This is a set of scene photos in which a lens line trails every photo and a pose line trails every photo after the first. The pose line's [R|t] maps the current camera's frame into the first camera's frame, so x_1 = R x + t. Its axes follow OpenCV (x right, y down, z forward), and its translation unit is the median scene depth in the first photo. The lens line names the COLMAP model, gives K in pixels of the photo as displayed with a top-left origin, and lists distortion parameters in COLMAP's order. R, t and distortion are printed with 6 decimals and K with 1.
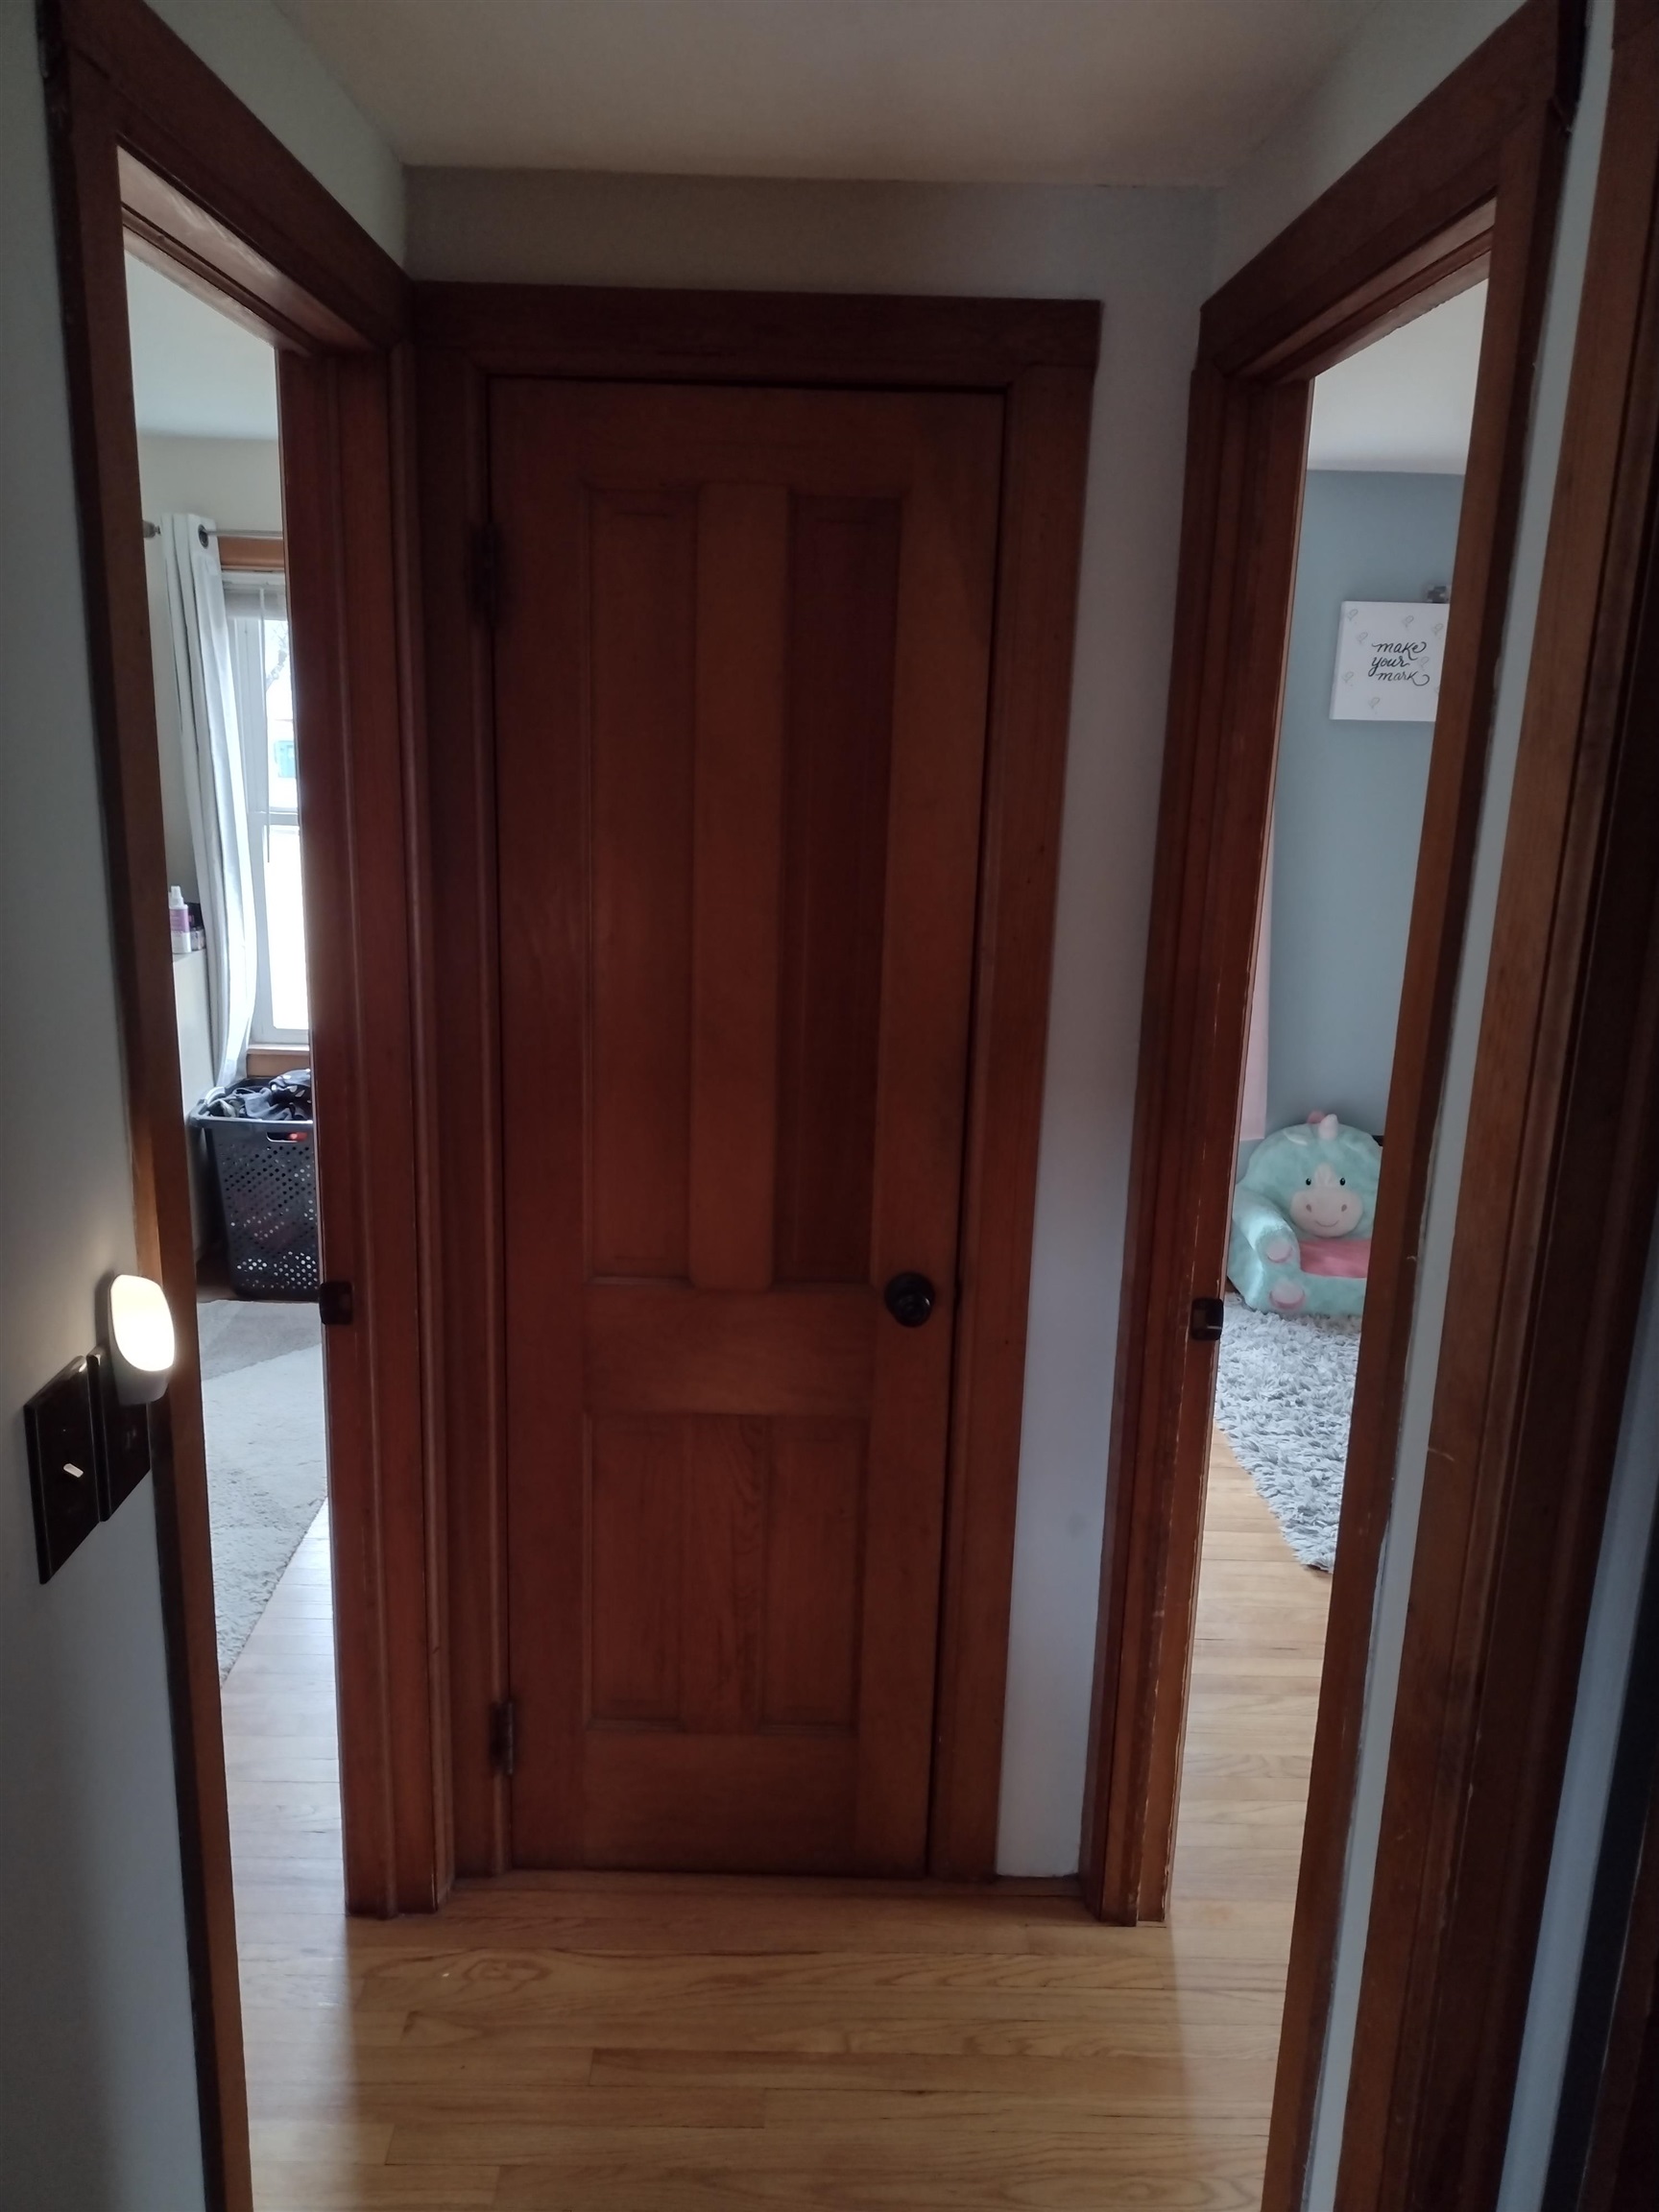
lens RADIAL K [[1662.1, 0, 829.5], [0, 1662.1, 1106.0], [0, 0, 1]] dist [0.086071, -0.155720]
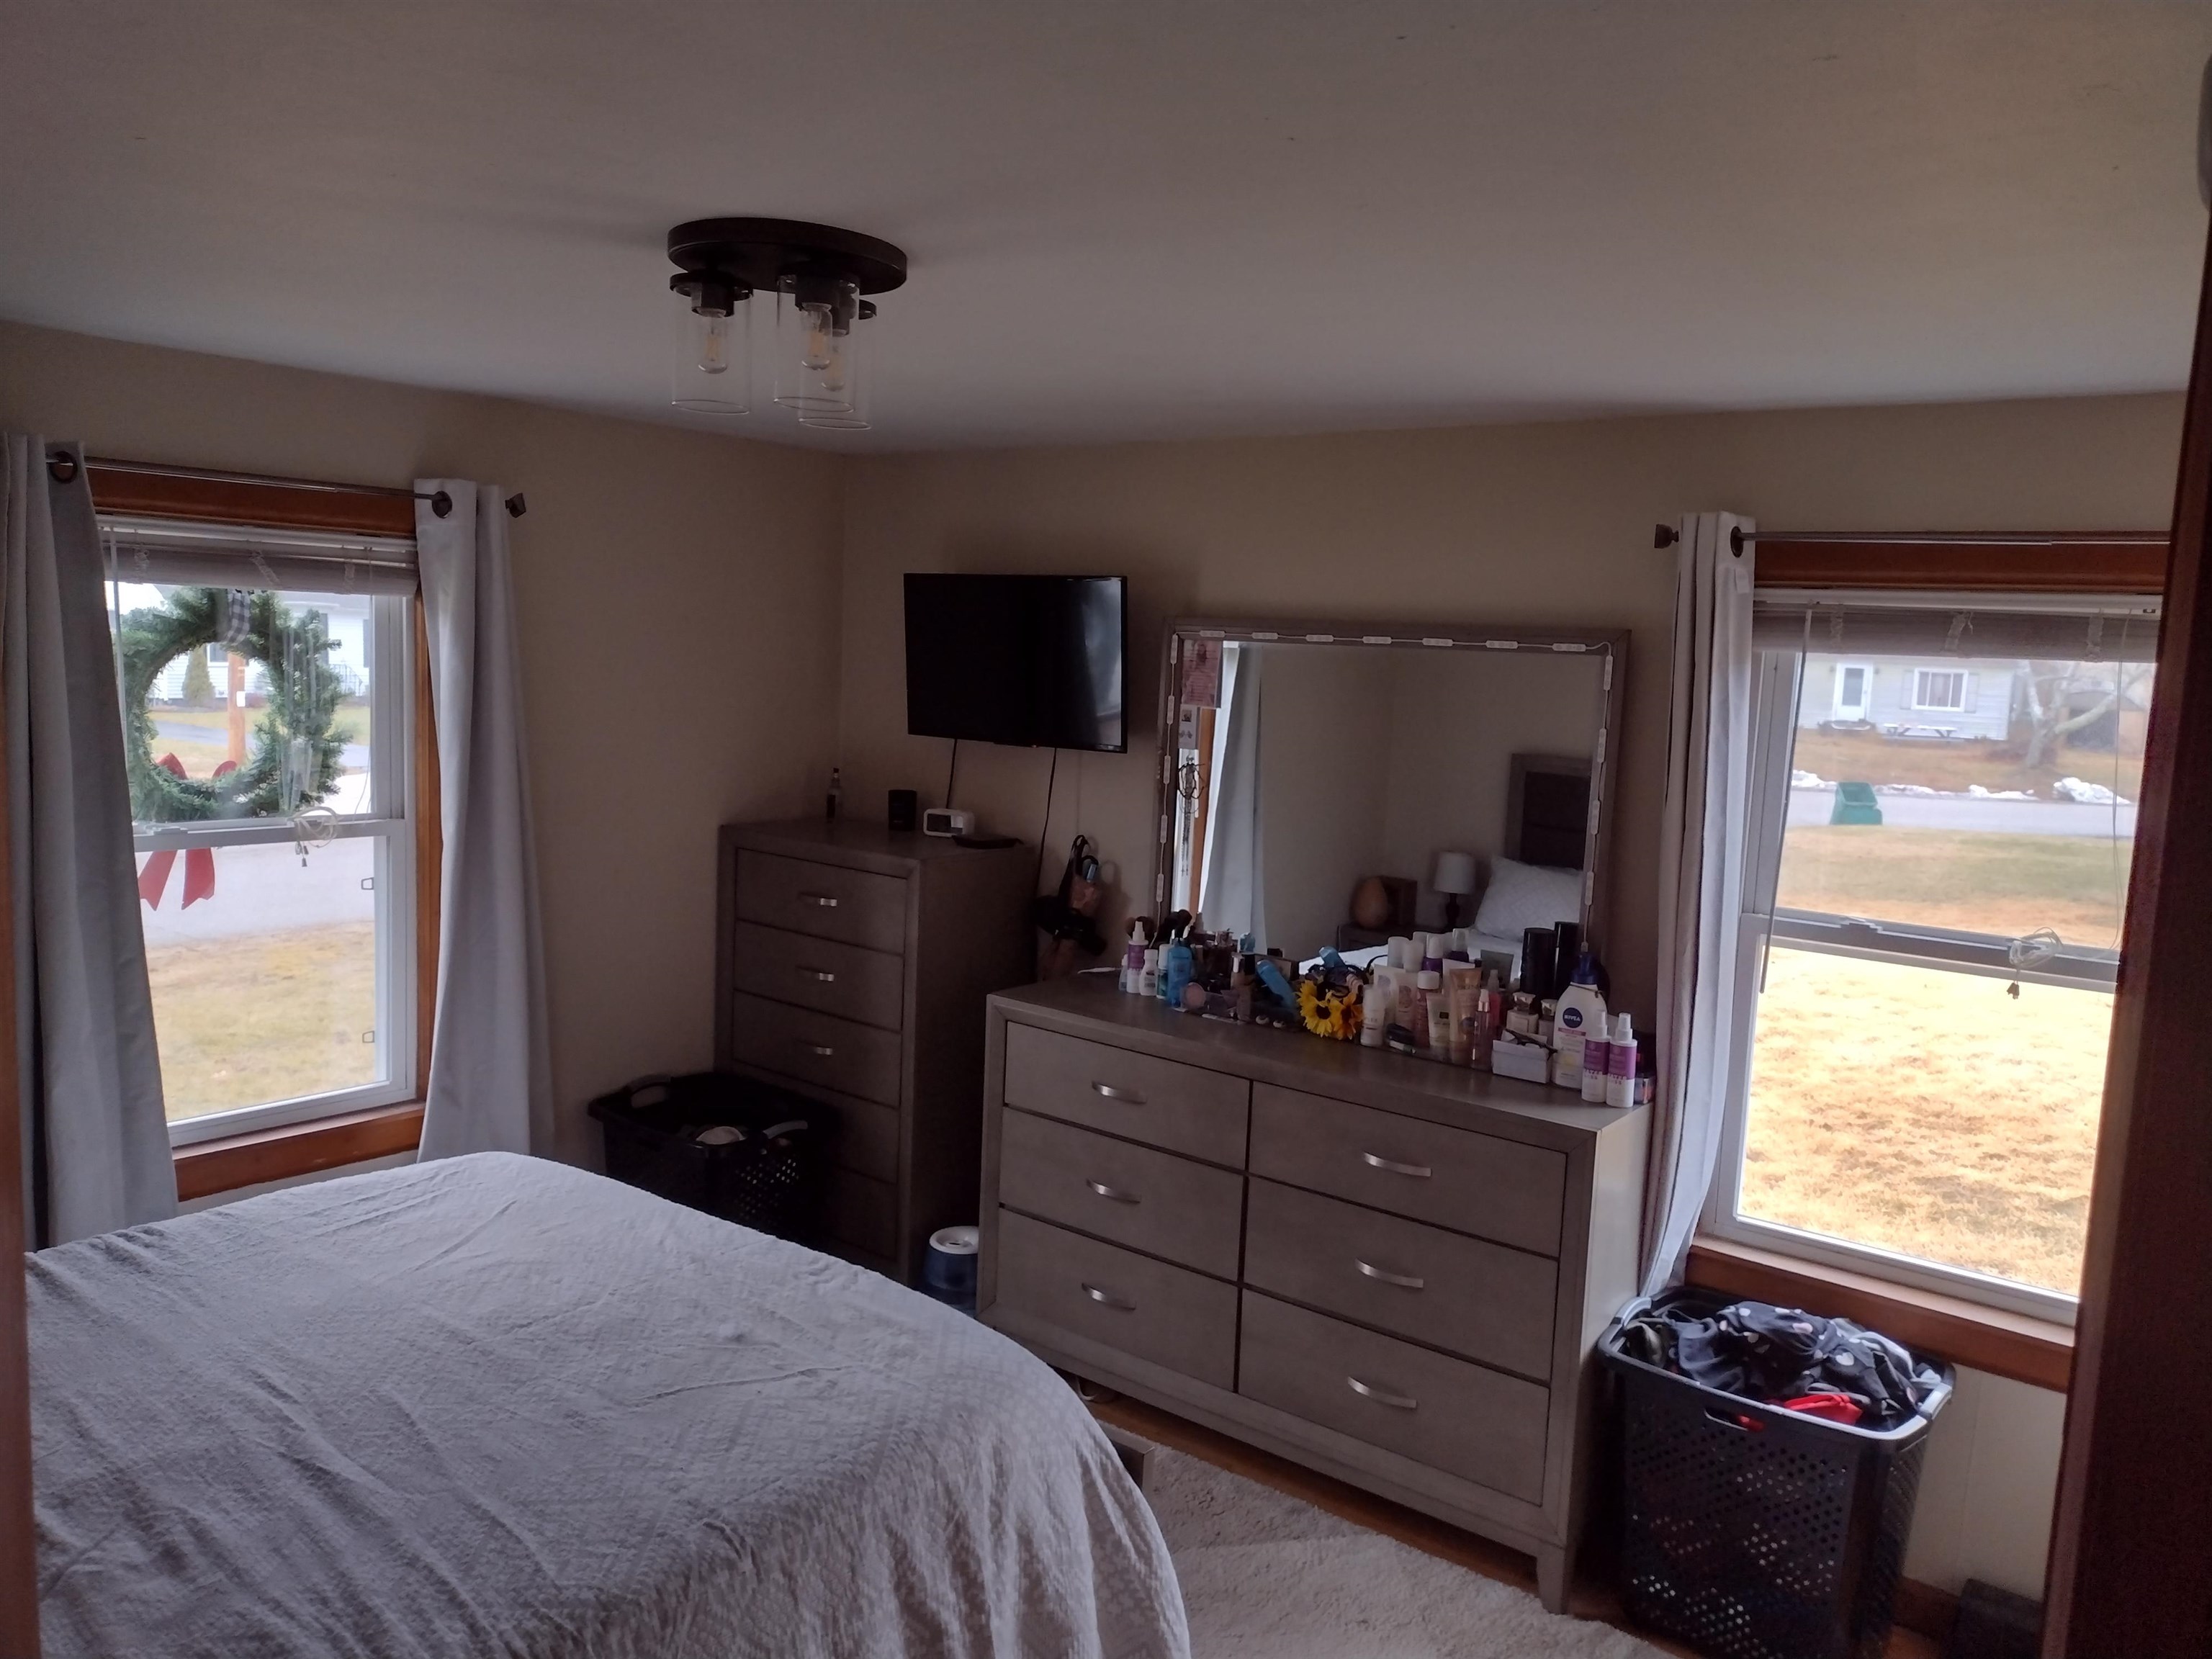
lens RADIAL K [[1694.1, 0, 1106.0], [0, 1694.1, 829.5], [0, 0, 1]] dist [0.040373, -0.045924]
pose [[0.777218, 0.080098, -0.624113, -0.114222], [-0.173929, 0.980568, -0.090751, -0.102162], [0.604716, 0.179085, 0.776046, 0.286746]]
